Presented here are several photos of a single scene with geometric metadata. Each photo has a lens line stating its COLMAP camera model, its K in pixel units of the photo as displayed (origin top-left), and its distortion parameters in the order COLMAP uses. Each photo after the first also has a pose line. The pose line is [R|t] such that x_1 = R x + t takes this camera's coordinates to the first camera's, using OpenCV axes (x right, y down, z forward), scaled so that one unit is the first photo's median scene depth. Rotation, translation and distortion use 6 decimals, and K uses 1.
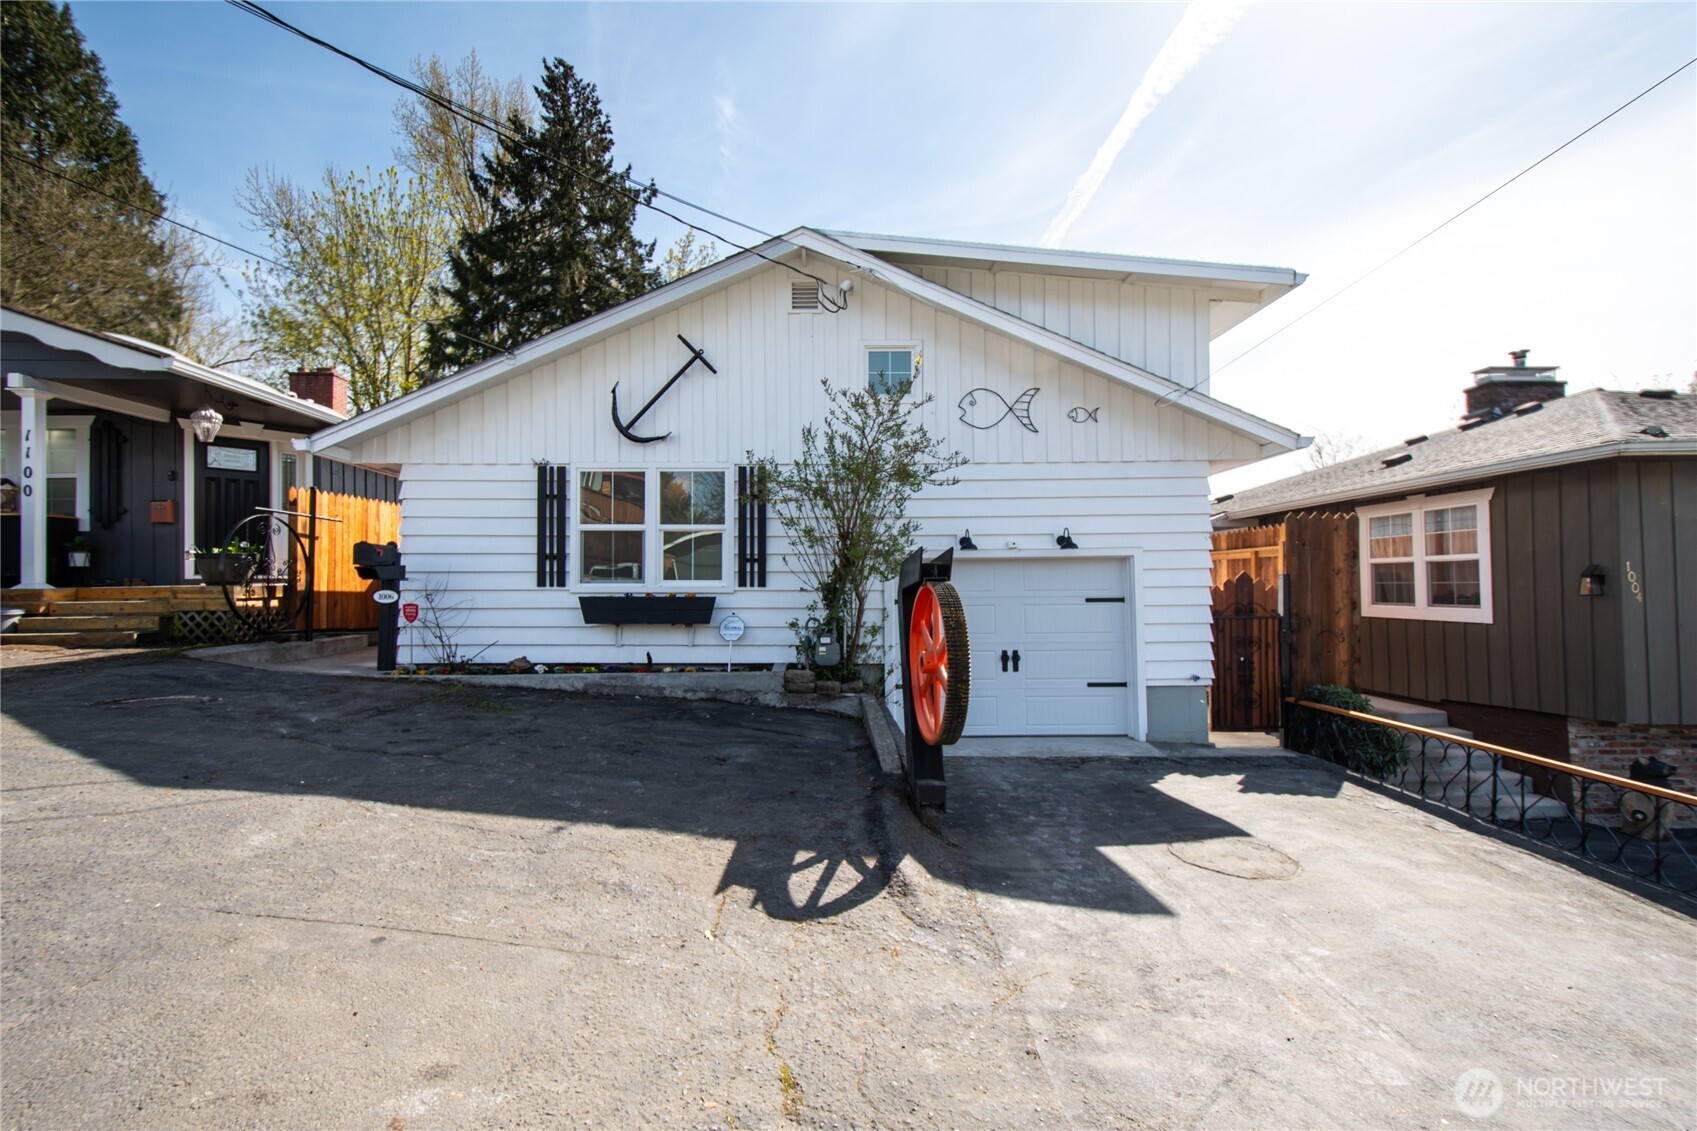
lens RADIAL K [[741.4, 0, 854.5], [0, 741.4, 566.5], [0, 0, 1]] dist [0.009300, -0.002262]
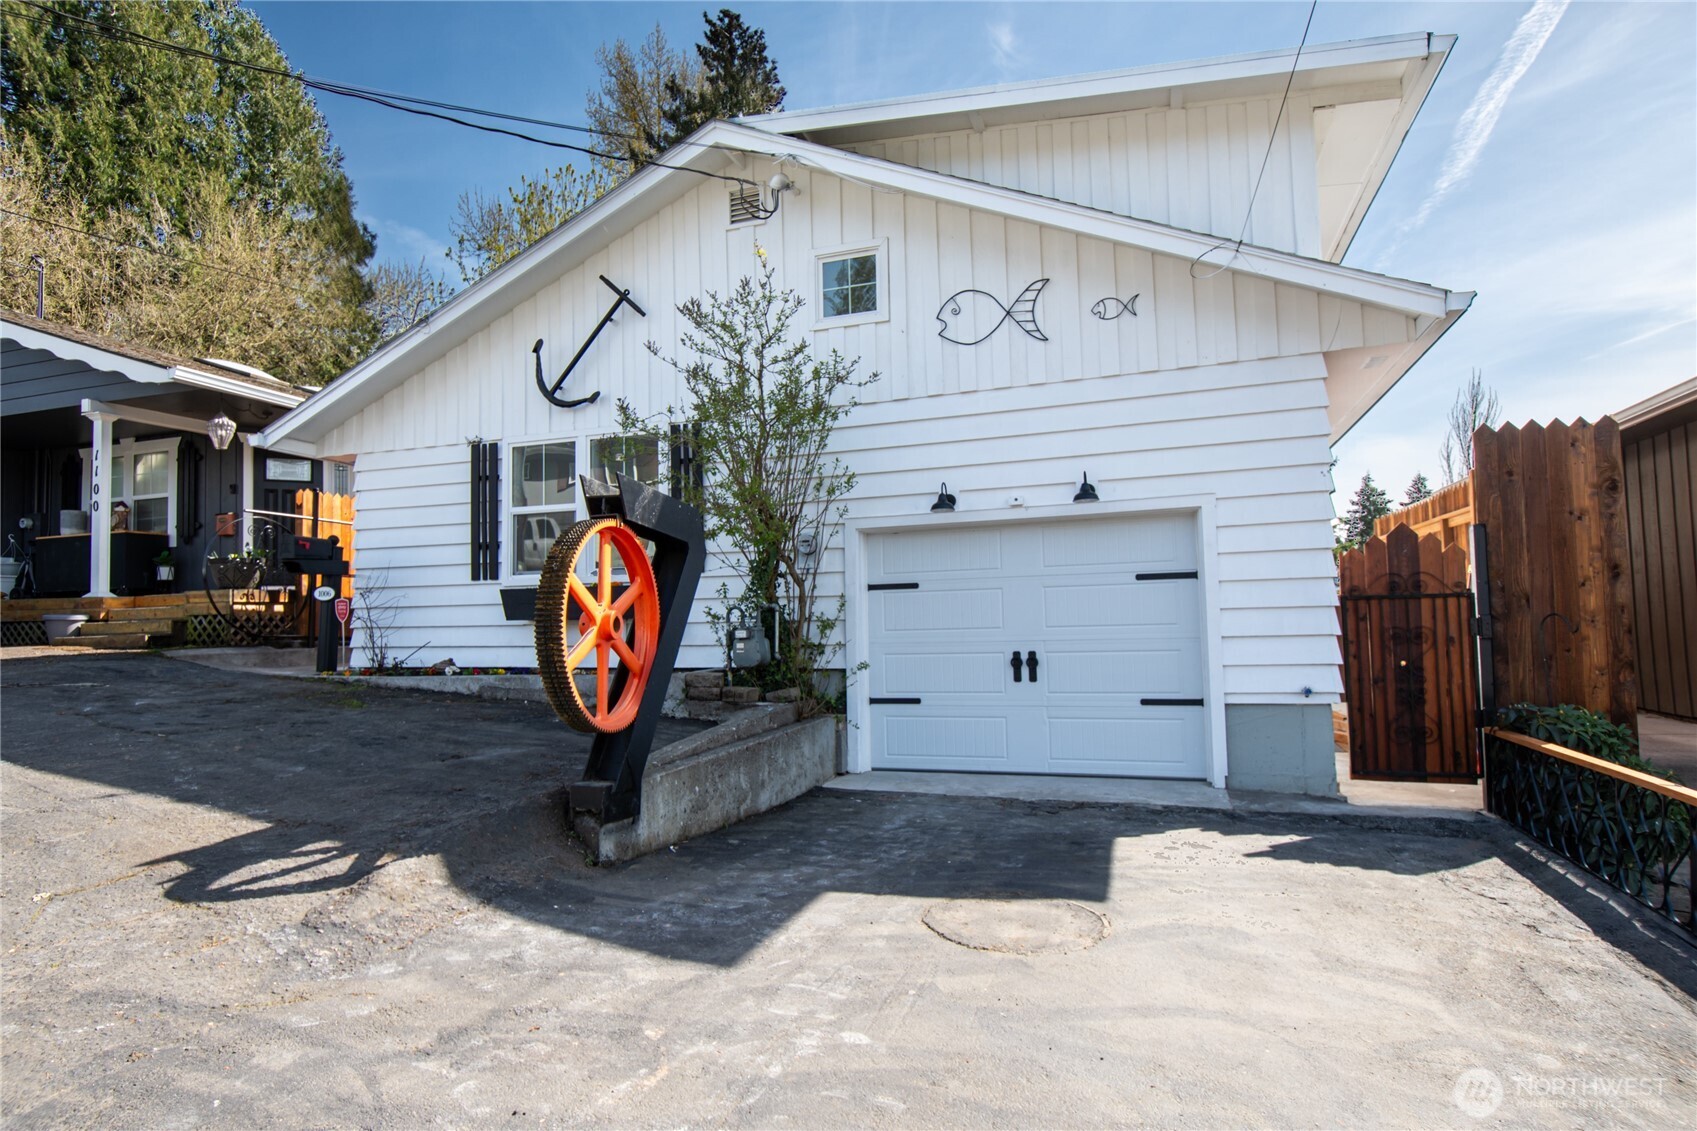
lens RADIAL K [[946.9, 0, 844.5], [0, 946.9, 559.4], [0, 0, 1]] dist [-0.002501, 0.000586]
pose [[0.937647, -0.039079, -0.345384, 0.375982], [0.025942, 0.998756, -0.042577, 0.061392], [0.346619, 0.030963, 0.937495, 0.098453]]
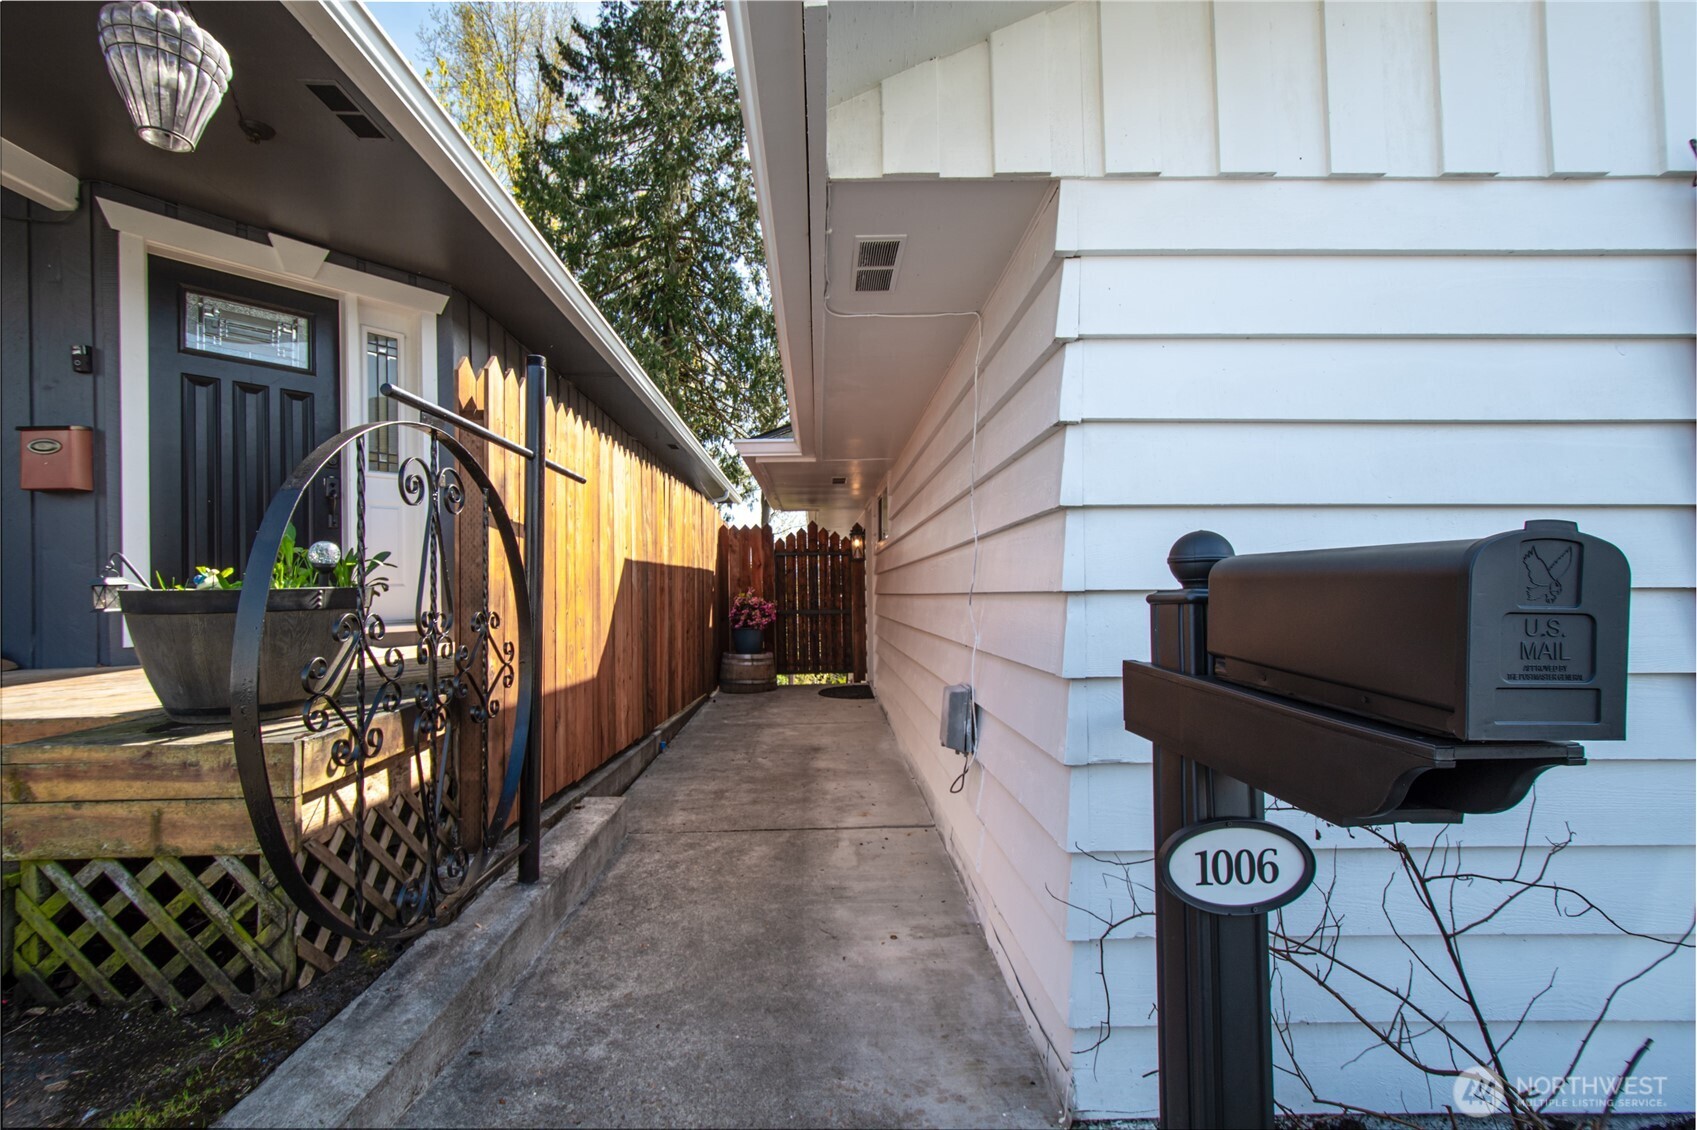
lens RADIAL K [[741.4, 0, 841.3], [0, 741.4, 572.5], [0, 0, 1]] dist [0.009300, -0.002262]
pose [[0.999984, -0.003681, -0.004353, -0.669696], [0.003679, 0.999993, -0.000465, -0.022729], [0.004354, 0.000449, 0.999990, 0.781375]]
